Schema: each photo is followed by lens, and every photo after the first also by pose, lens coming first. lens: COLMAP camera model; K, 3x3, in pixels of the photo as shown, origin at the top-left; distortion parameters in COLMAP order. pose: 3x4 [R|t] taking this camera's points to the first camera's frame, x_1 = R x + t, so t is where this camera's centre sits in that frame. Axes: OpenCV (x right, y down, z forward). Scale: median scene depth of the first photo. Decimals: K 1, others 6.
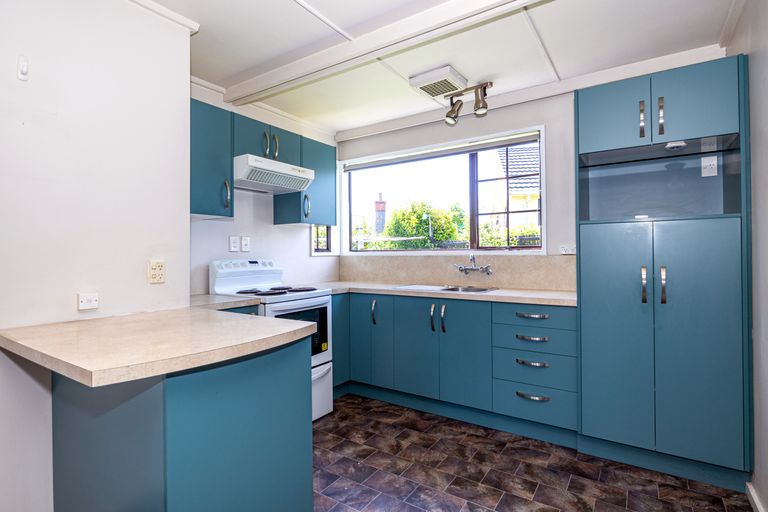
lens RADIAL K [[392.5, 0, 393.5], [0, 392.5, 246.1], [0, 0, 1]] dist [-0.006300, -0.004537]
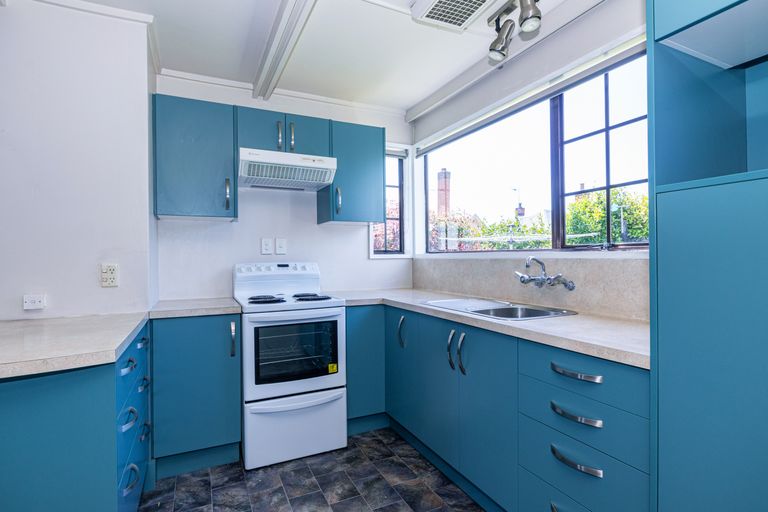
lens RADIAL K [[392.5, 0, 389.0], [0, 392.5, 255.7], [0, 0, 1]] dist [-0.006300, -0.004537]
pose [[0.851971, -0.001588, -0.523587, 0.342982], [0.012480, 0.999773, 0.017275, 0.004743], [0.523441, -0.021252, 0.851797, 0.341289]]
